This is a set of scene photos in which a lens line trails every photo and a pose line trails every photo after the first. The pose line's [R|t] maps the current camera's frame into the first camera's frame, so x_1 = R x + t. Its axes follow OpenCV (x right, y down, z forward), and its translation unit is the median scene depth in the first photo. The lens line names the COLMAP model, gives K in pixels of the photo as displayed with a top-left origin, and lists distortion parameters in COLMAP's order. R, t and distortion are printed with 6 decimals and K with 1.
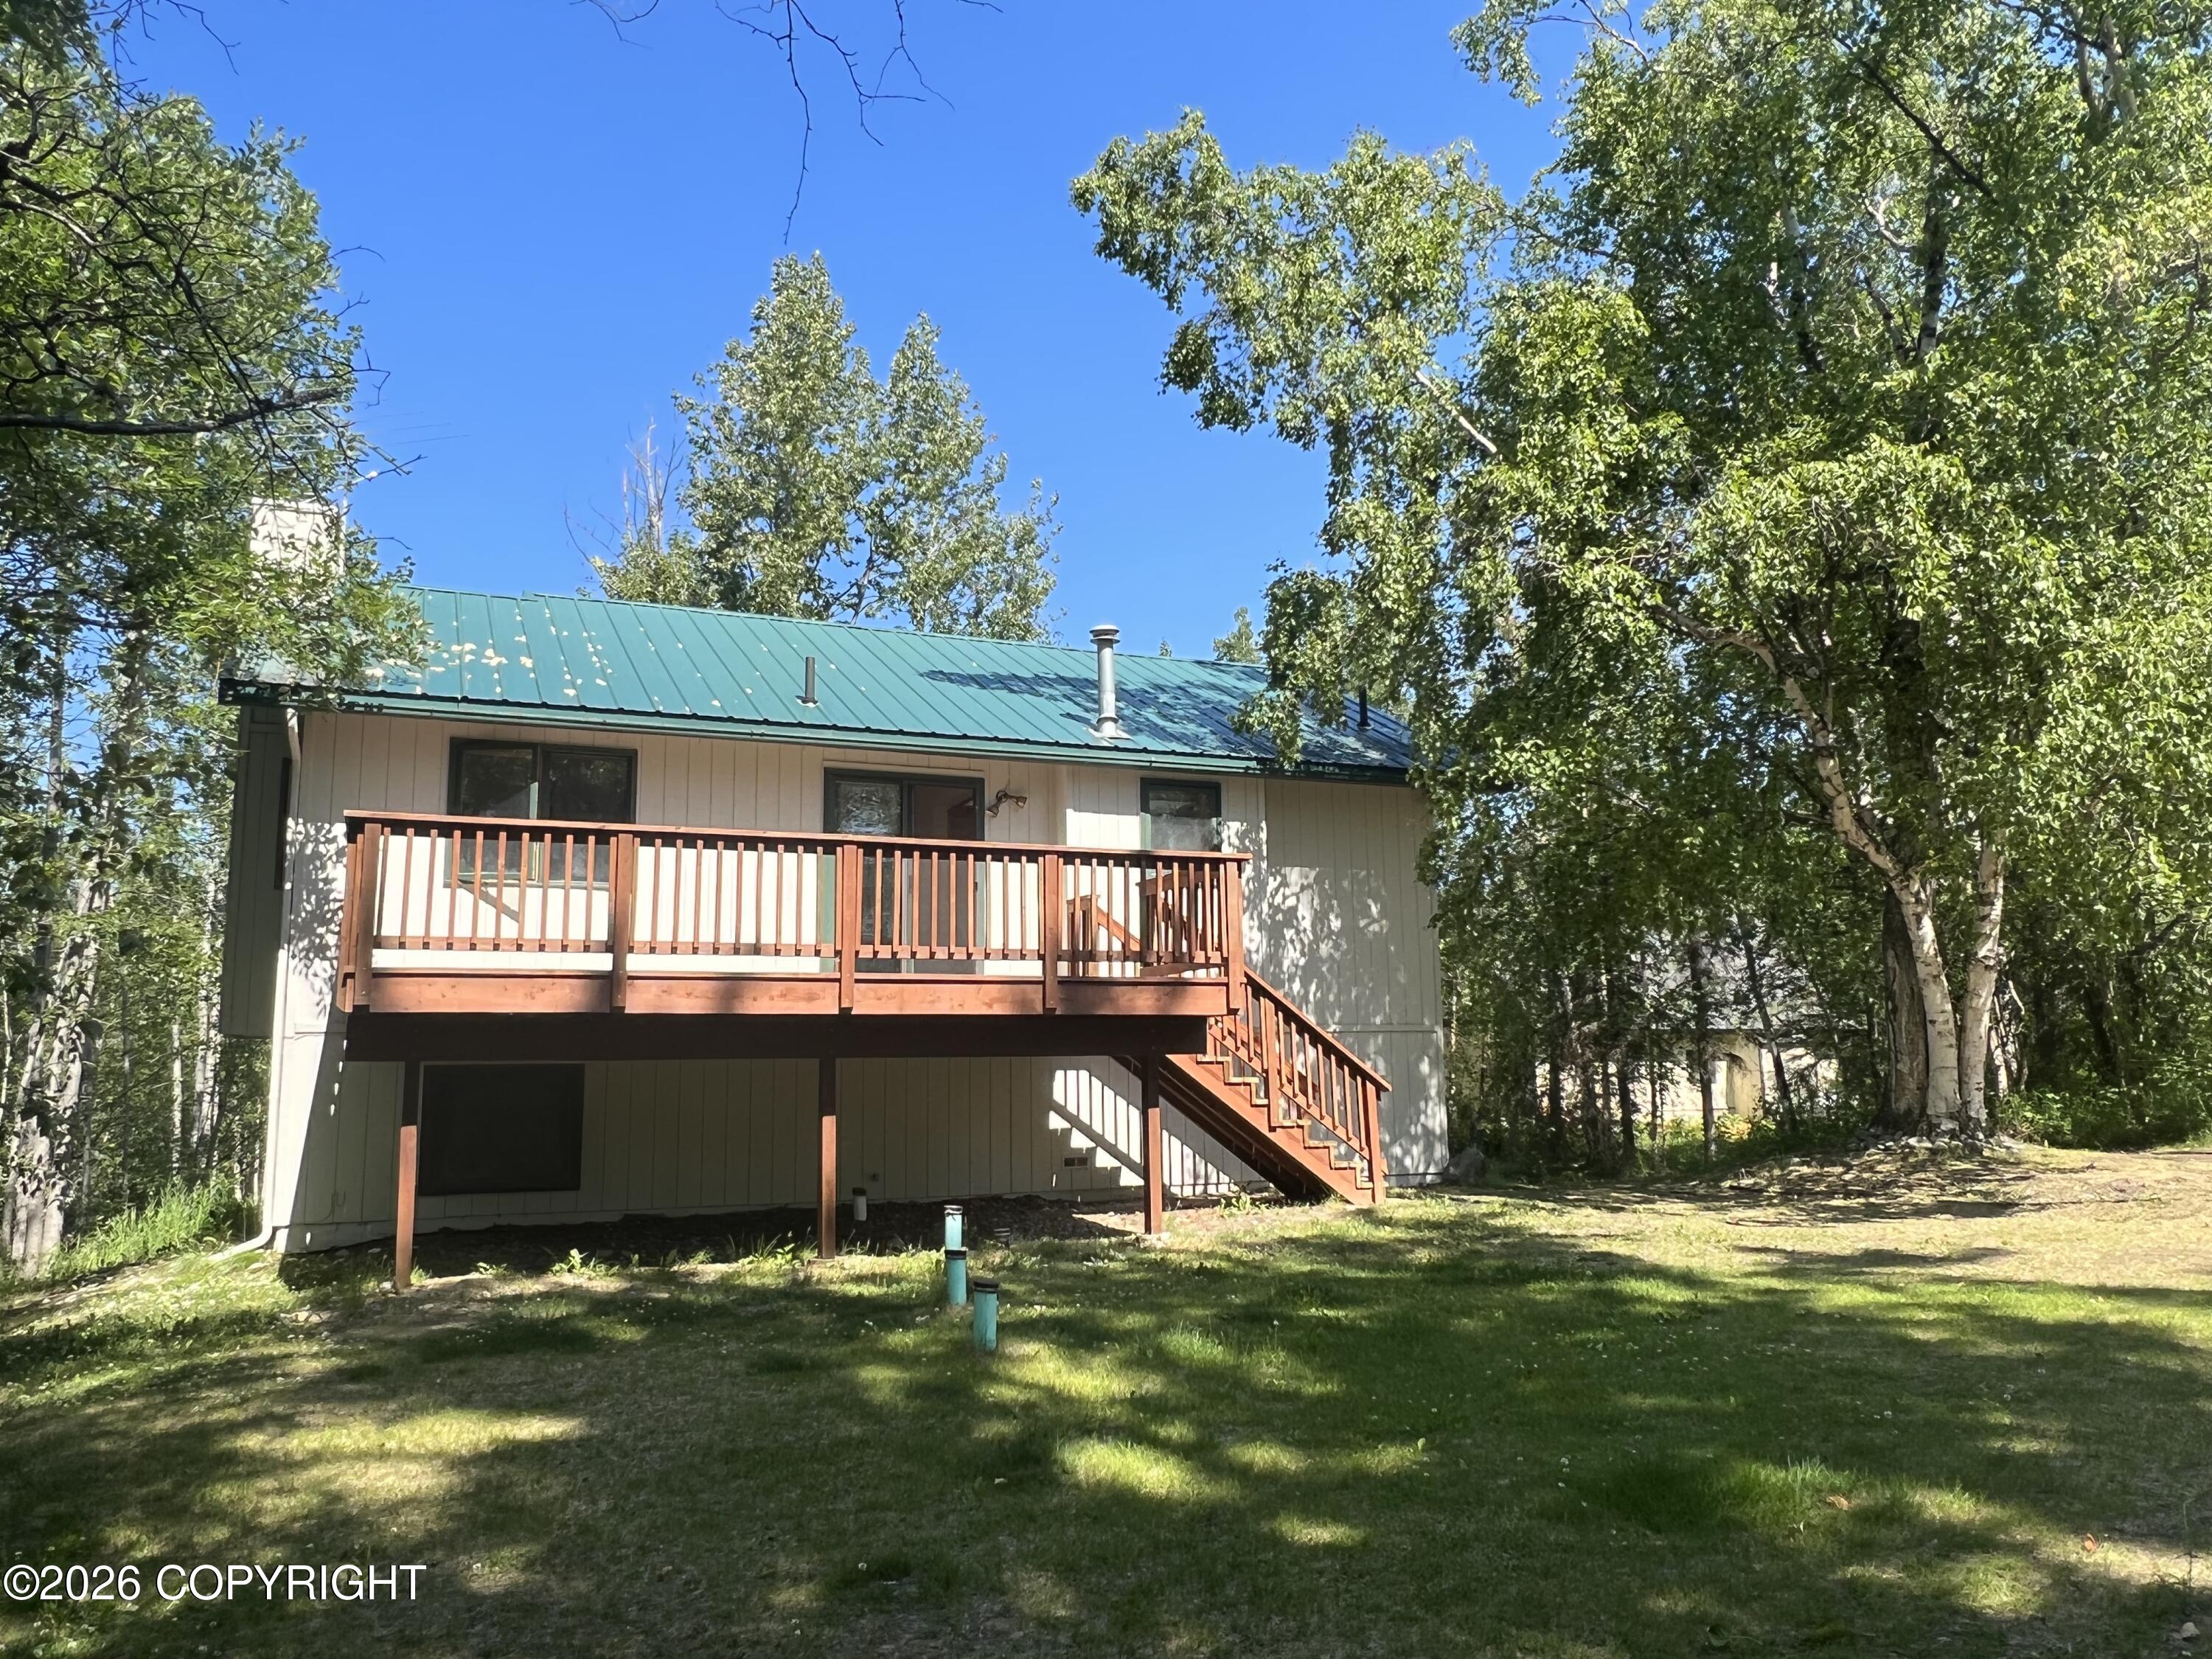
lens RADIAL K [[1563.6, 0, 1110.5], [0, 1563.6, 843.2], [0, 0, 1]] dist [-0.001059, -0.015641]
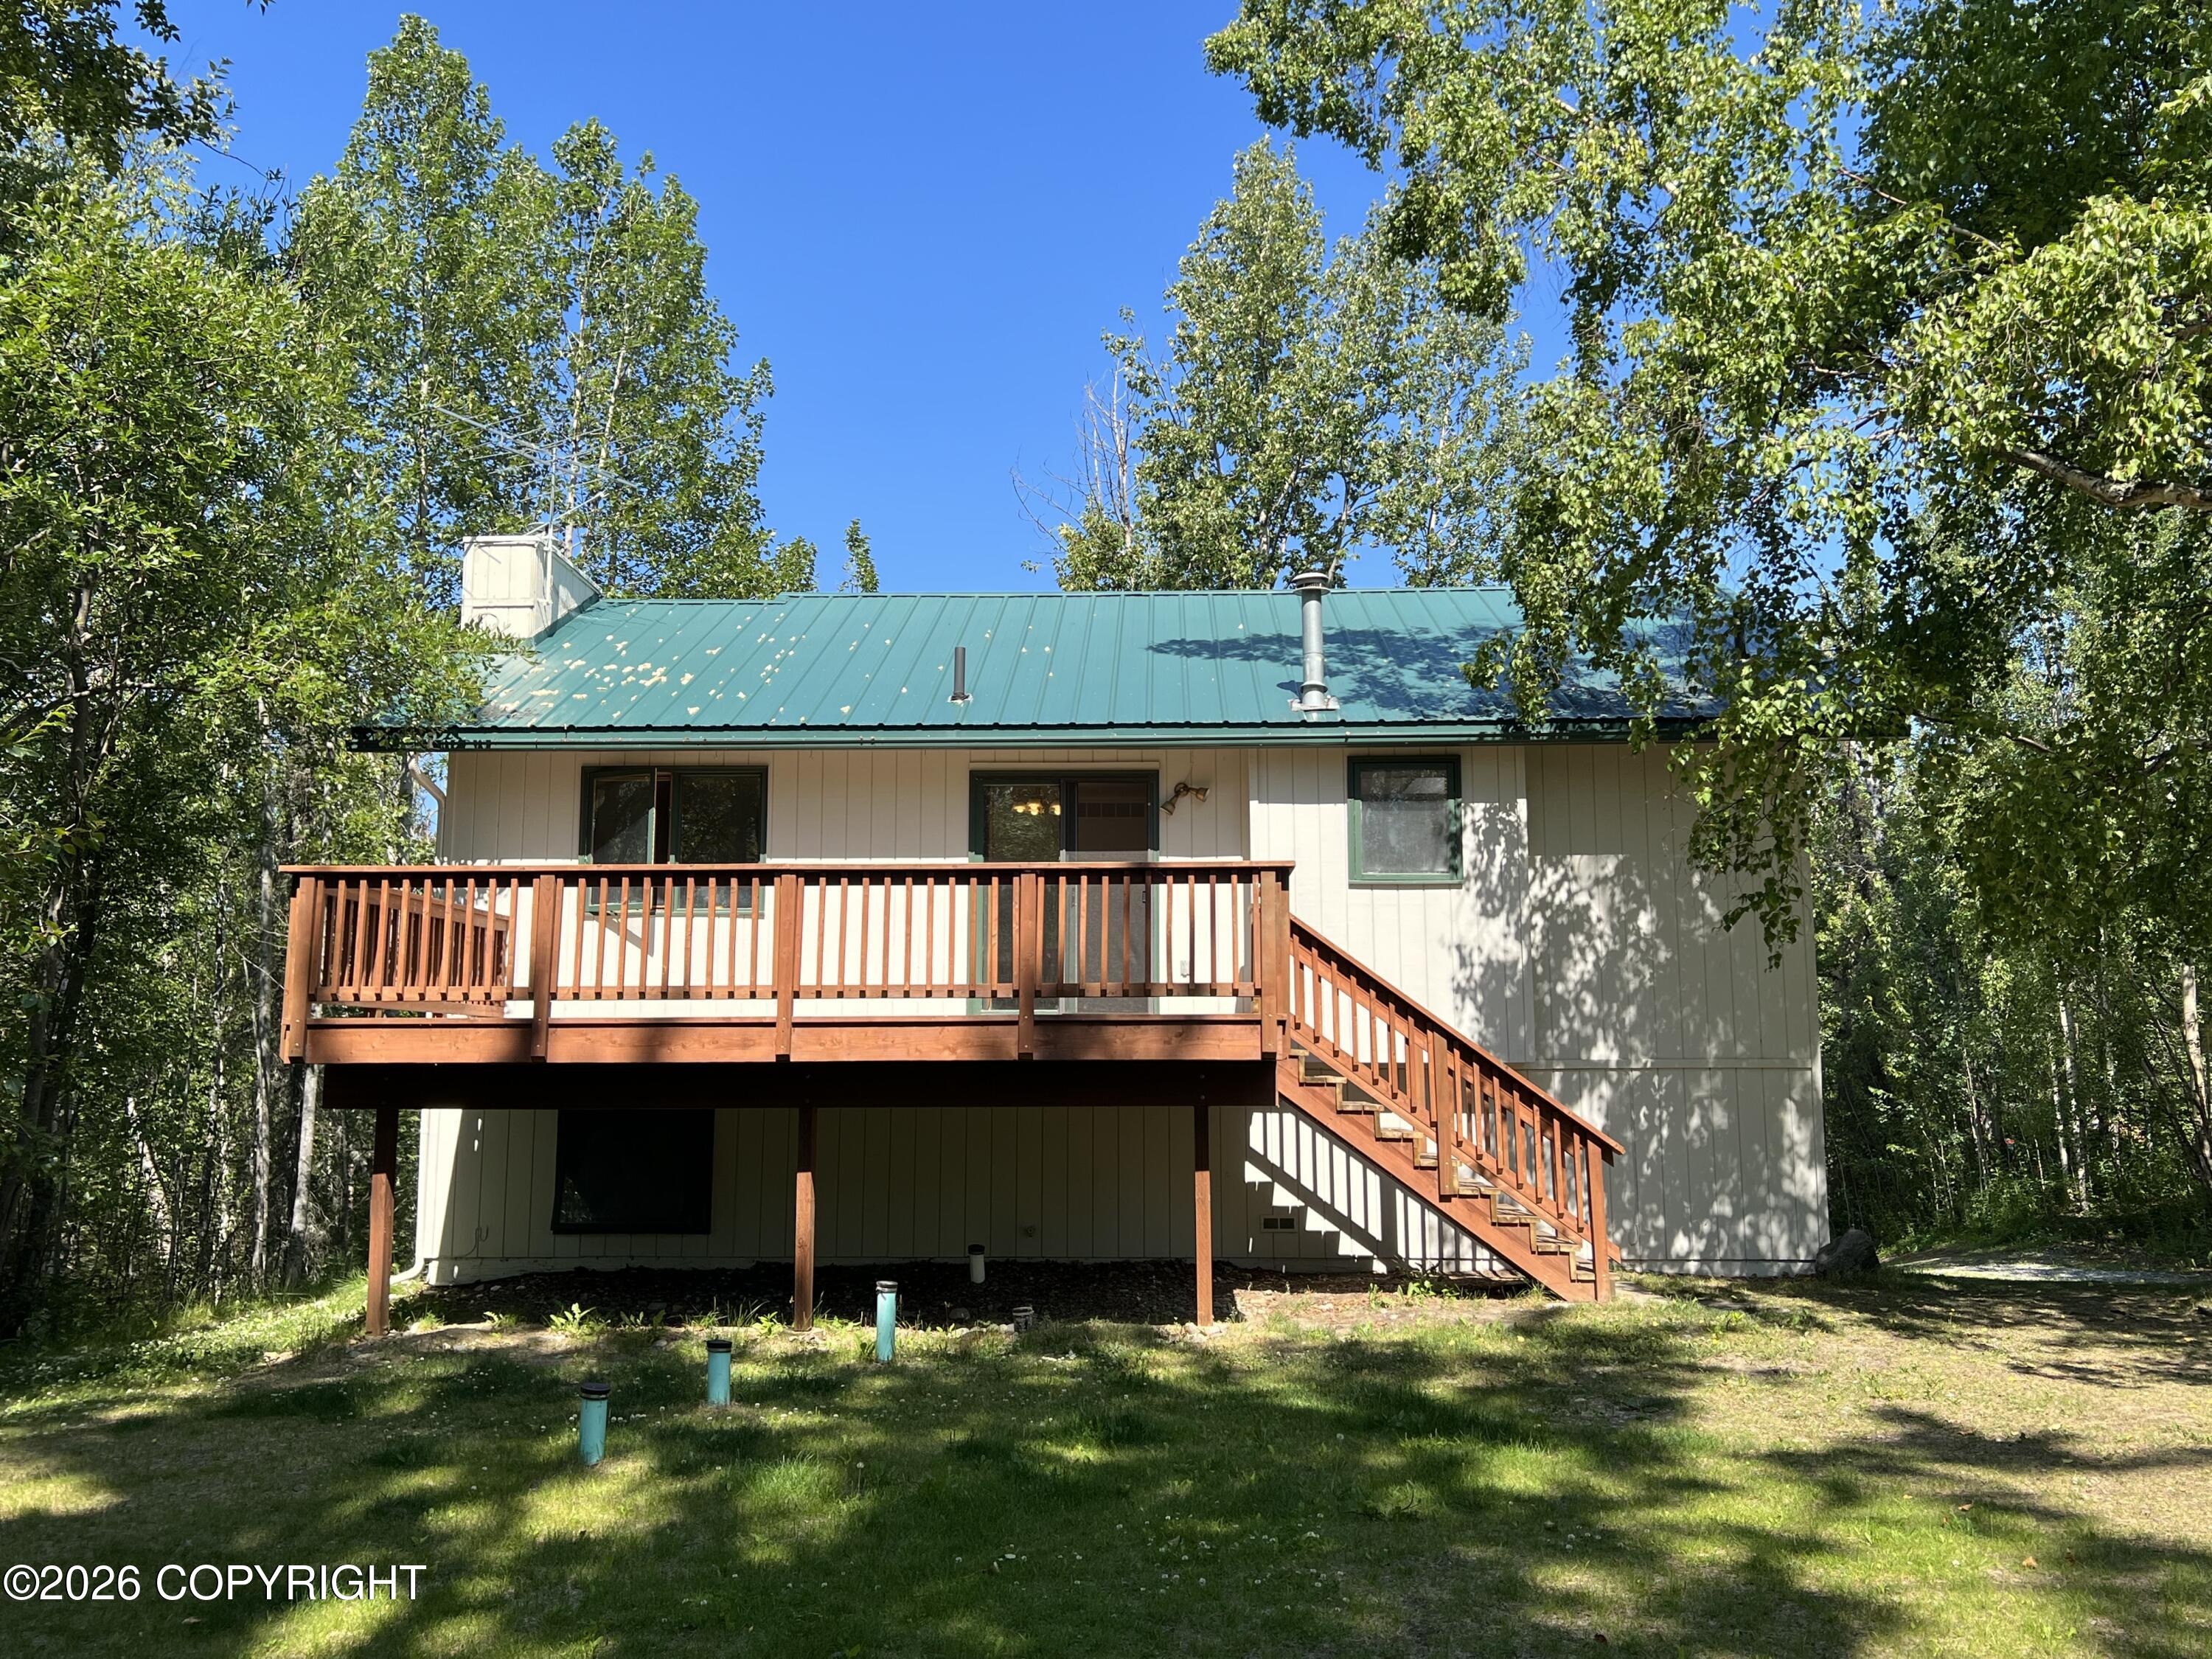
lens RADIAL K [[1853.8, 0, 1128.9], [0, 1853.8, 828.1], [0, 0, 1]] dist [0.044199, -0.064632]
pose [[0.903159, -0.044437, -0.427001, 0.337055], [0.051421, 0.998665, 0.004832, -0.015088], [0.426217, -0.026321, 0.904238, 0.077369]]
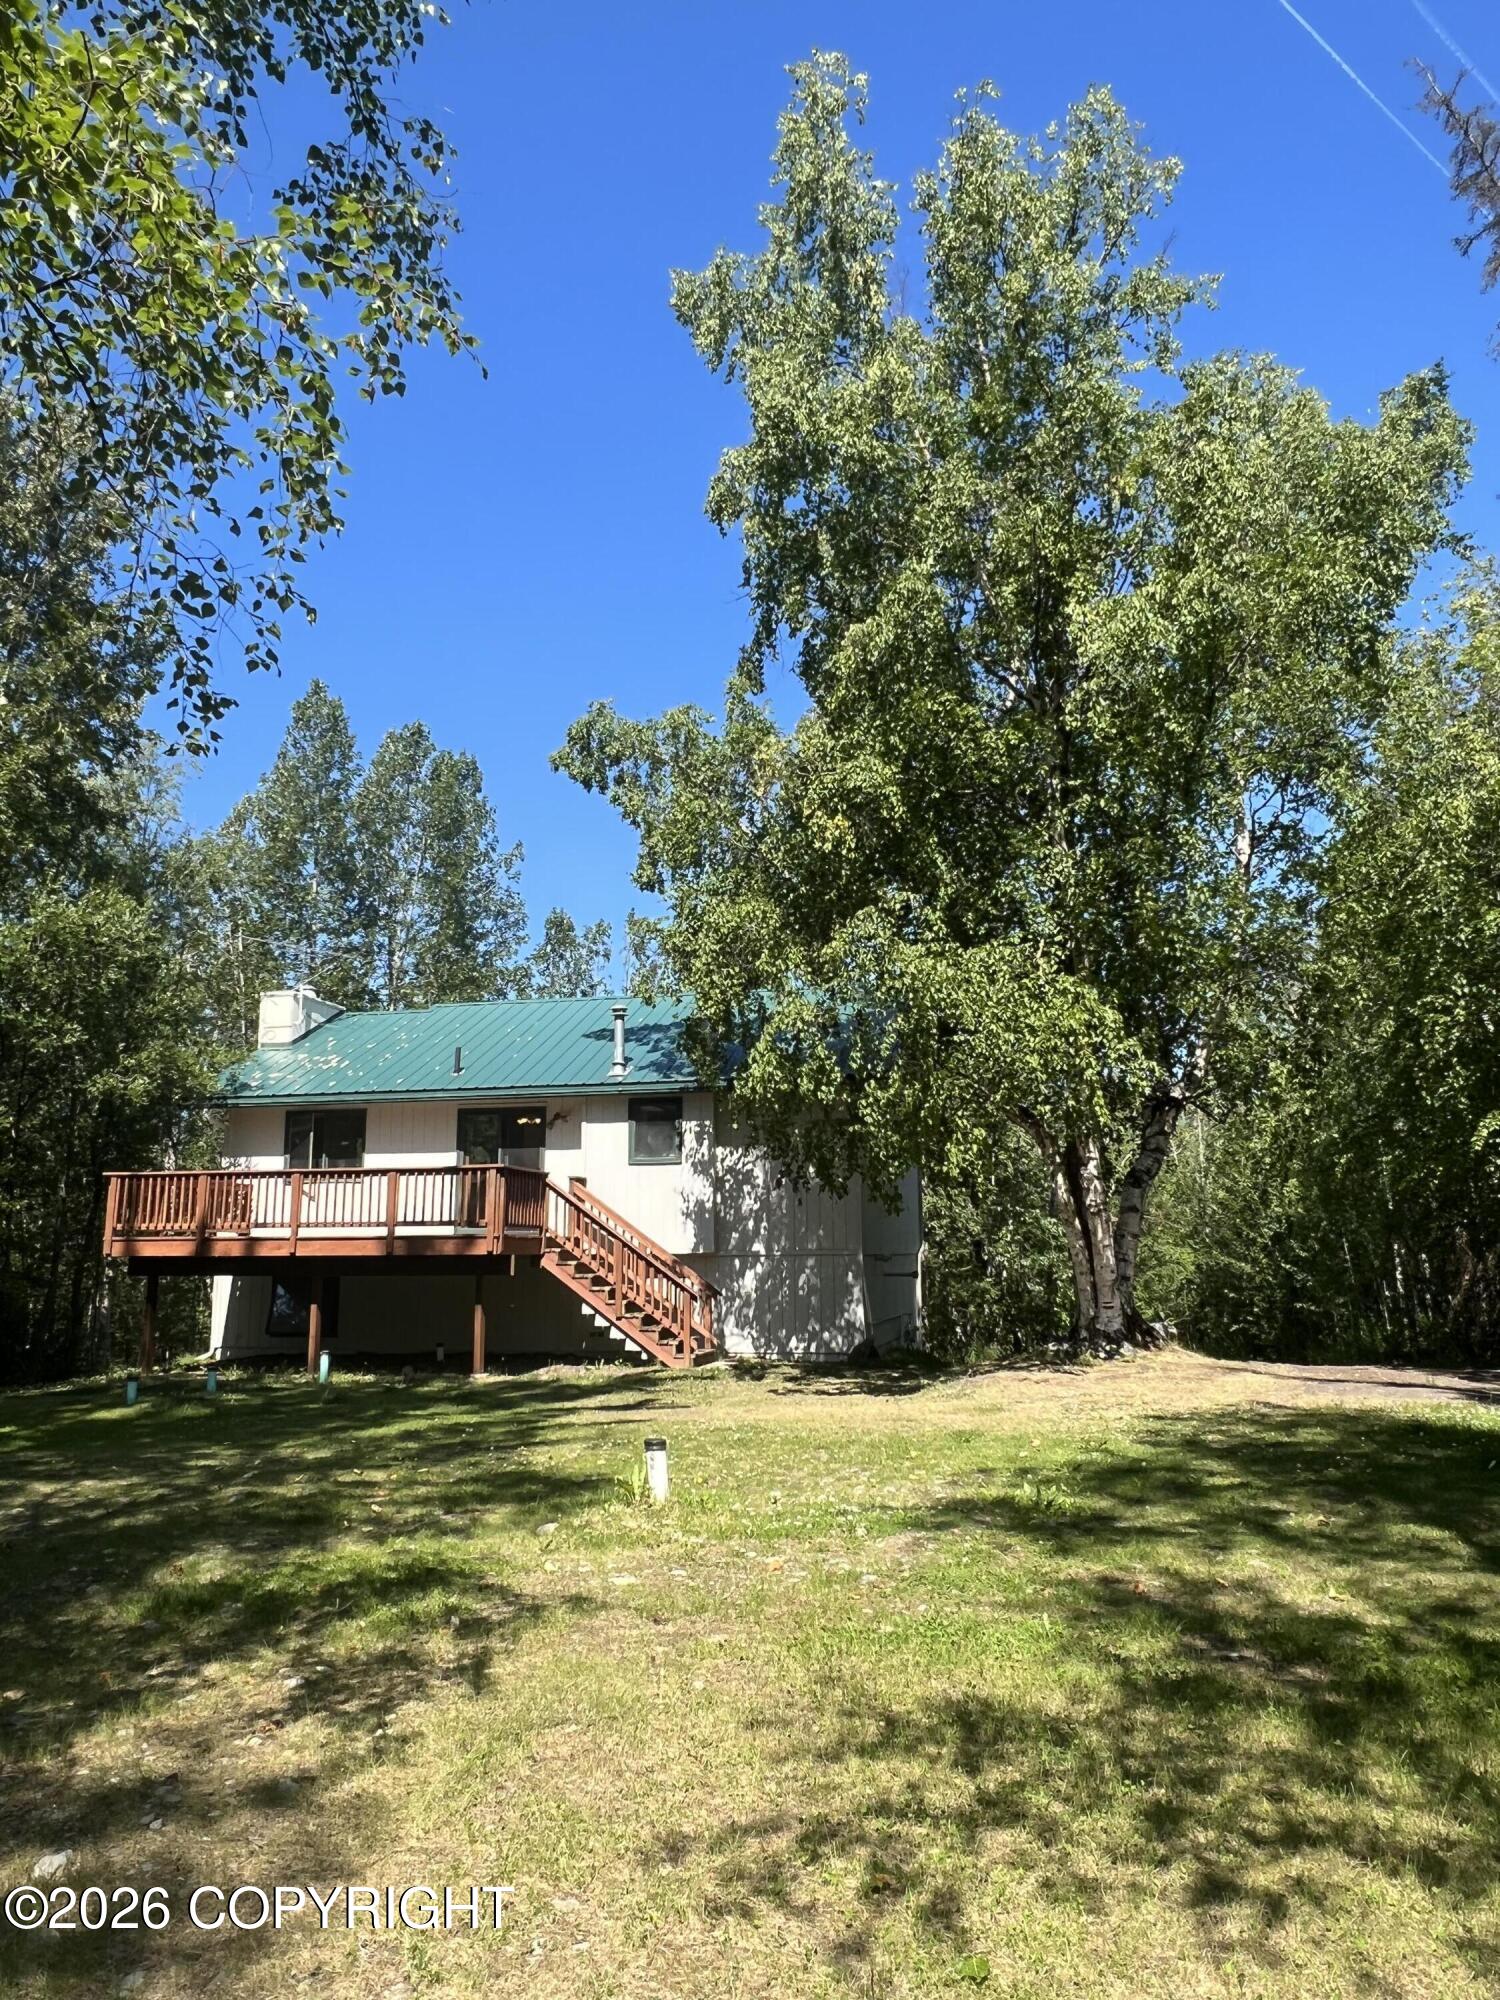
lens RADIAL K [[1413.8, 0, 763.3], [0, 1413.8, 992.7], [0, 0, 1]] dist [-0.001059, -0.015641]
pose [[0.796642, -0.102572, -0.595684, 1.049676], [0.084192, 0.994720, -0.058688, -0.054263], [0.598559, -0.003398, 0.801072, -0.097391]]
